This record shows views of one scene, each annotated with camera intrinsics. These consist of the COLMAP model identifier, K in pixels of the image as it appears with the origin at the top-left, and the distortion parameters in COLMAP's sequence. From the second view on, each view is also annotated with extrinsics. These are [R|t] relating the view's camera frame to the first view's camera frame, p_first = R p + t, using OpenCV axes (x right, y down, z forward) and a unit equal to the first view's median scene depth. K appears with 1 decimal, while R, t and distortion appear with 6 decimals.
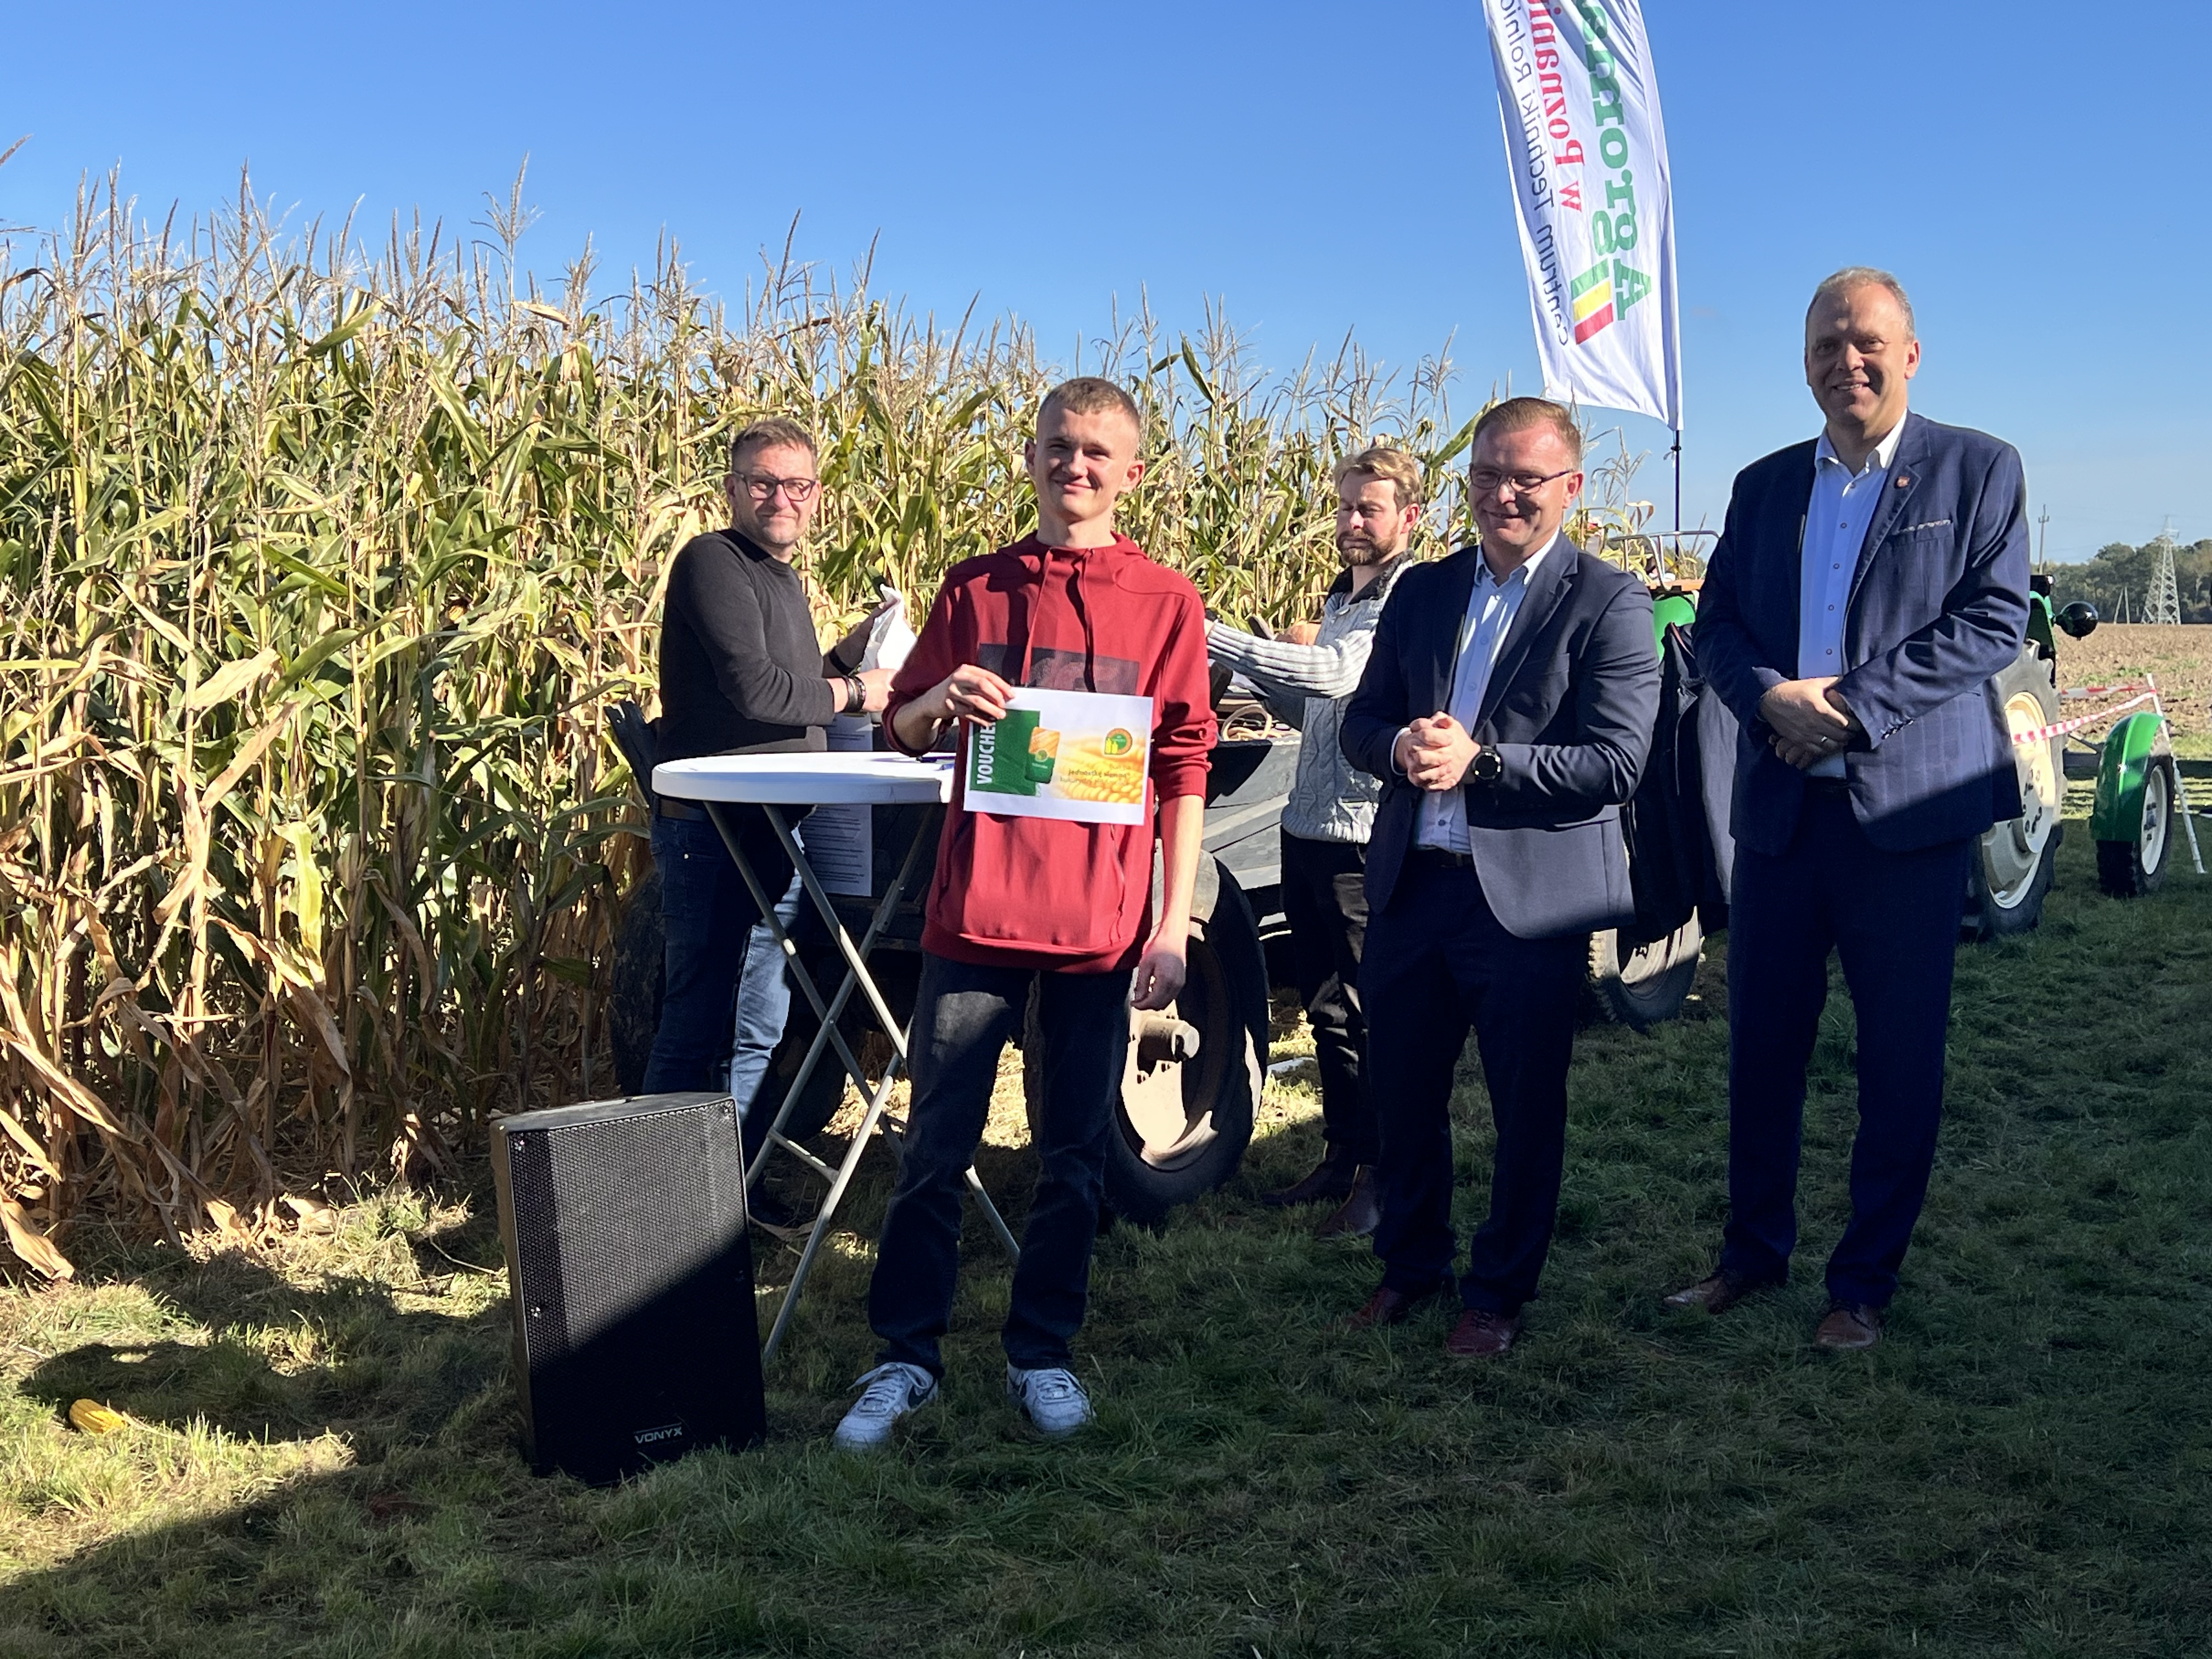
lens RADIAL K [[2754.2, 0, 1106.0], [0, 2754.2, 829.5], [0, 0, 1]] dist [0.155196, -0.514080]
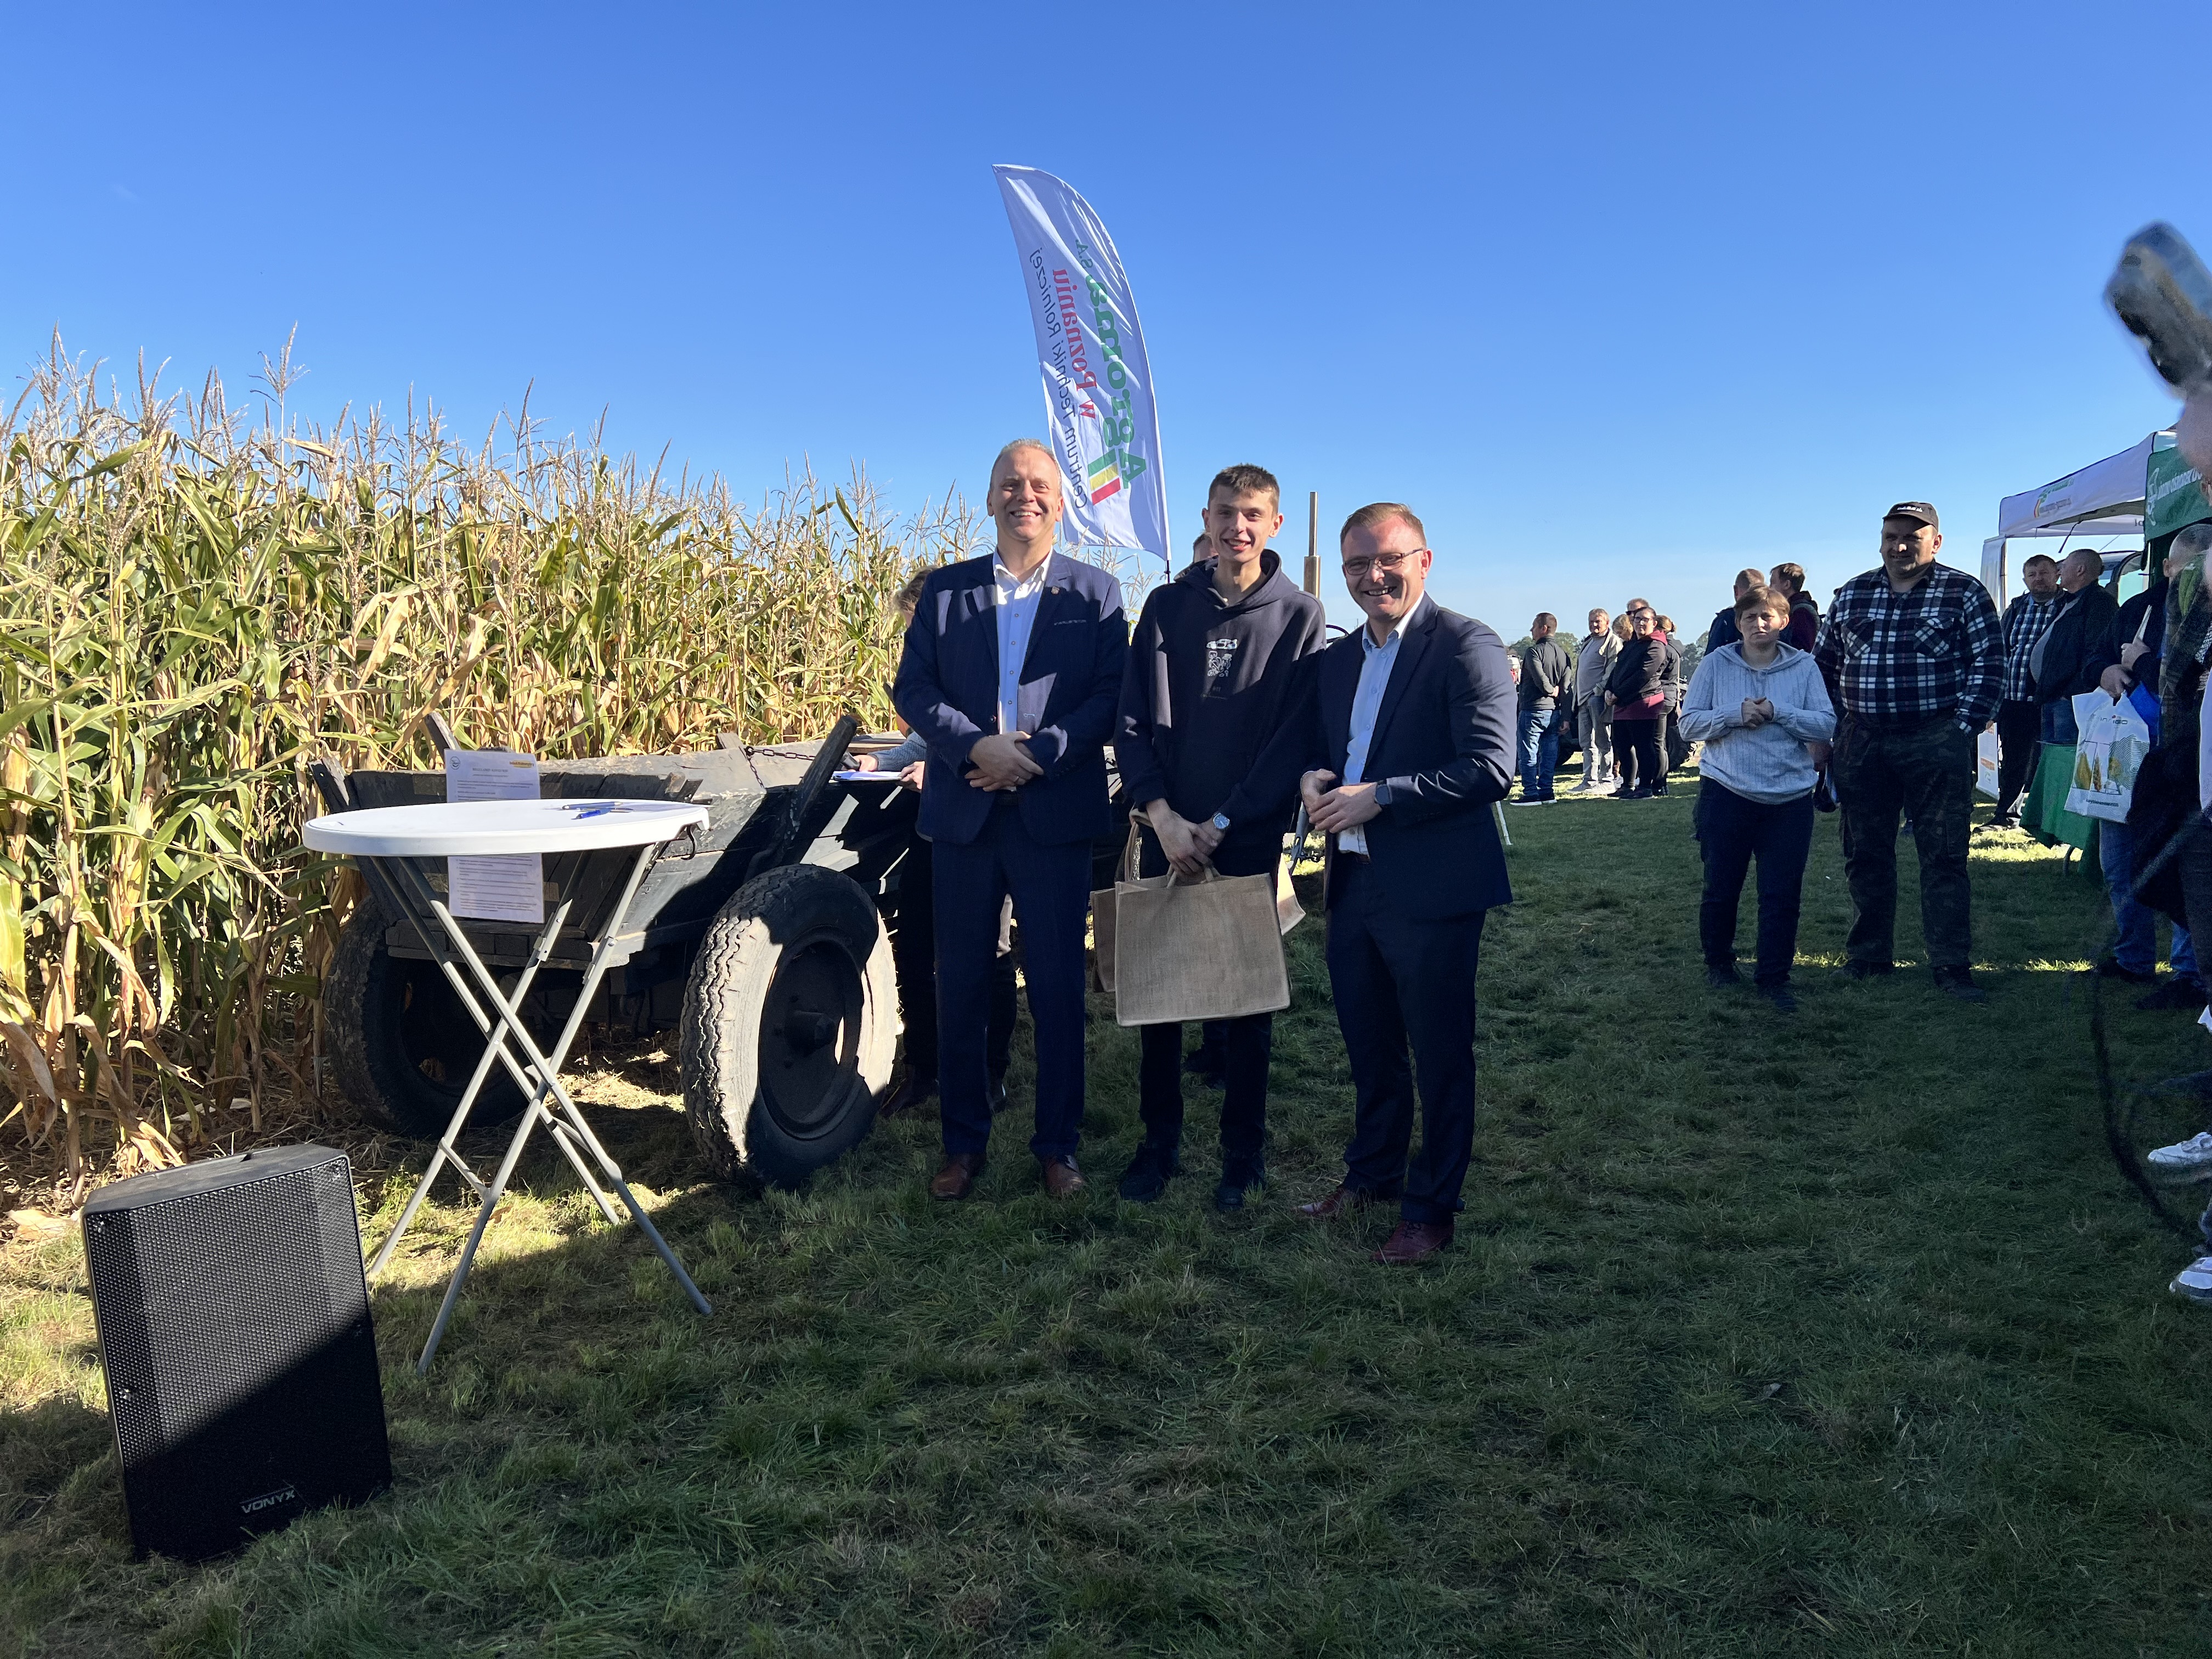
lens RADIAL K [[1659.5, 0, 1106.0], [0, 1659.5, 829.5], [0, 0, 1]] dist [0.030166, -0.050574]
pose [[0.985001, -0.024747, 0.170765, 0.023710], [0.023028, 0.999662, 0.012039, -0.014370], [-0.171005, -0.007926, 0.985238, 0.214794]]
